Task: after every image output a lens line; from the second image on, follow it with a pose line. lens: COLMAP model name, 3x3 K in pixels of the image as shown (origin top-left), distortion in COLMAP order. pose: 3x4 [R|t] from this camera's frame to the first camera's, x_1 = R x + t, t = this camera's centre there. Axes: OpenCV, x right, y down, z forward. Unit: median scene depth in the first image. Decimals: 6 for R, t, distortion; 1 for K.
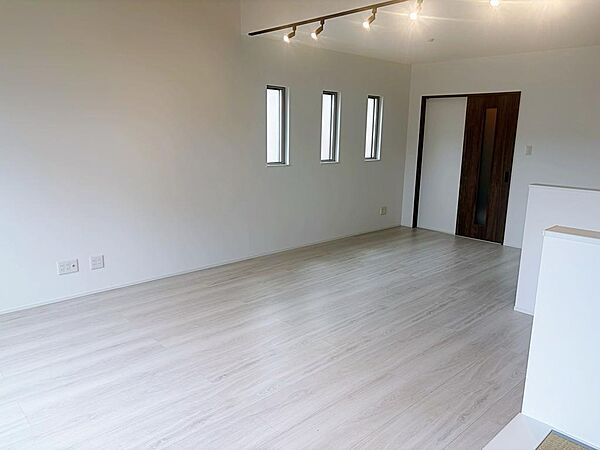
lens RADIAL K [[462.4, 0, 301.6], [0, 462.4, 224.5], [0, 0, 1]] dist [0.034862, -0.055852]
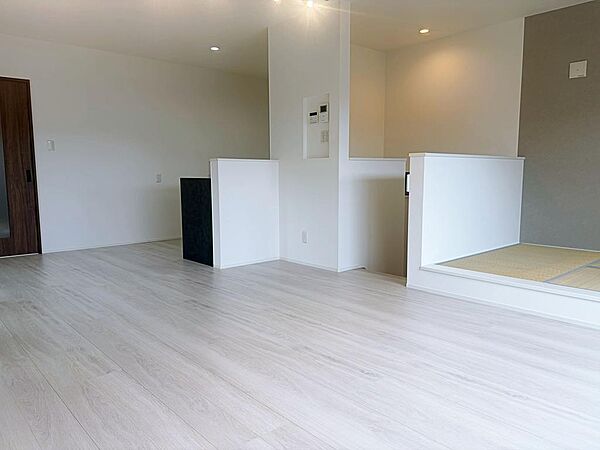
lens RADIAL K [[462.4, 0, 303.4], [0, 462.4, 226.3], [0, 0, 1]] dist [0.034862, -0.055852]
pose [[0.015223, -0.134197, 0.990838, -0.774567], [0.212275, 0.968797, 0.127950, -0.024808], [-0.977091, 0.208383, 0.043235, 0.871469]]
